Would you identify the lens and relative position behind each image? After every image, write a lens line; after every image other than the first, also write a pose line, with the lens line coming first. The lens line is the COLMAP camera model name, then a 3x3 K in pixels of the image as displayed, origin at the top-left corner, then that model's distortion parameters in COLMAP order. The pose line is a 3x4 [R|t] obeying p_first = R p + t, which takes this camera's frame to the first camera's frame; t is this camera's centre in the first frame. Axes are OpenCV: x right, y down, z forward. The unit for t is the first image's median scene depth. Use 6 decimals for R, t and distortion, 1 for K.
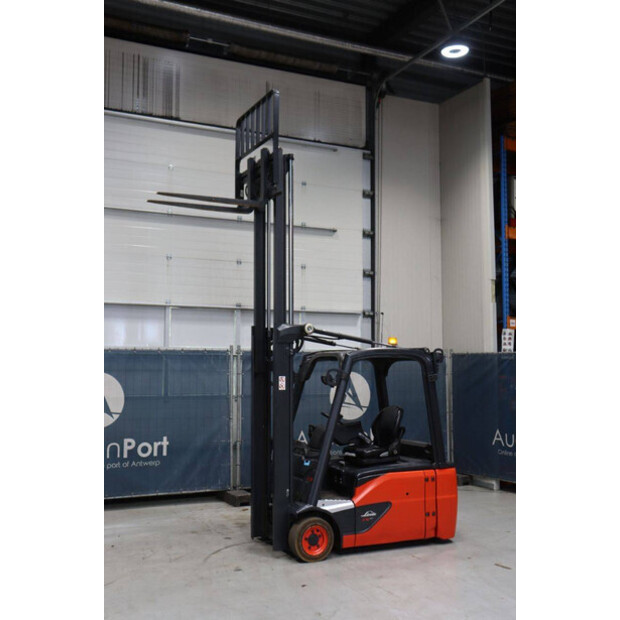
lens RADIAL K [[725.4, 0, 305.6], [0, 725.4, 307.4], [0, 0, 1]] dist [0.003714, 0.000000]
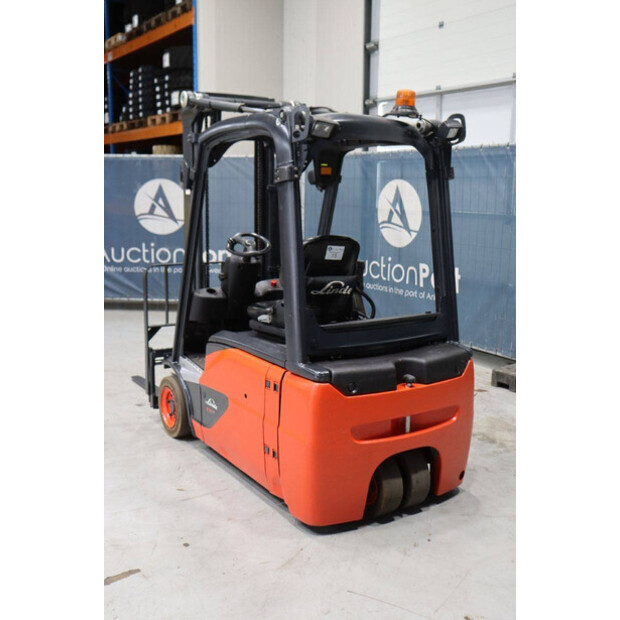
lens RADIAL K [[696.5, 0, 306.5], [0, 696.5, 310.1], [0, 0, 1]] dist [-0.002547, 0.000000]
pose [[0.121105, 0.168914, -0.978162, 0.582621], [0.069970, 0.981511, 0.178155, 0.099203], [0.990171, -0.090018, 0.107047, 0.915255]]
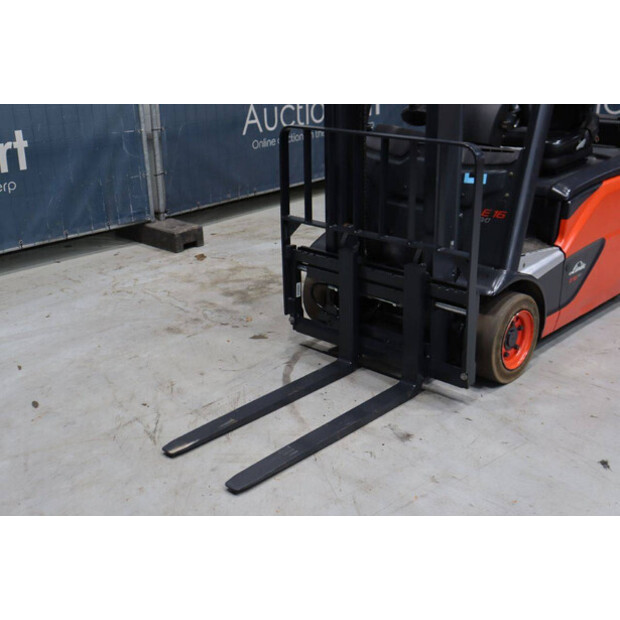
lens RADIAL K [[791.3, 0, 316.6], [0, 791.3, 301.1], [0, 0, 1]] dist [0.035503, 0.000000]
pose [[0.931682, -0.136183, 0.336783, -0.241157], [-0.016154, 0.910626, 0.412915, 0.073043], [-0.362915, -0.390146, 0.846215, 0.528647]]
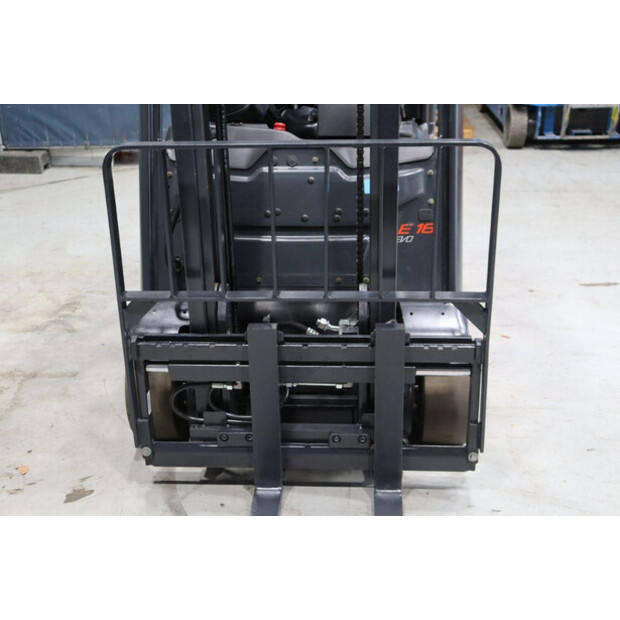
lens RADIAL K [[838.9, 0, 305.5], [0, 838.9, 305.4], [0, 0, 1]] dist [0.074891, 0.000000]
pose [[0.489703, -0.338280, 0.803590, -0.305102], [-0.052775, 0.908475, 0.414593, 0.096873], [-0.870291, -0.245437, 0.427031, 0.768595]]
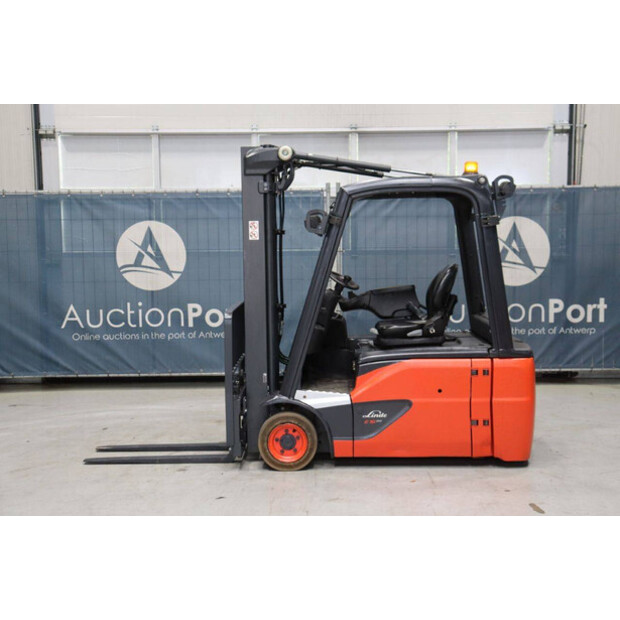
lens RADIAL K [[939.2, 0, 311.9], [0, 939.2, 305.1], [0, 0, 1]] dist [0.116943, 0.000000]
pose [[0.896180, 0.025650, -0.442949, 0.389526], [0.050149, 0.986075, 0.158563, 0.028133], [0.440848, -0.164314, 0.882414, 0.162657]]
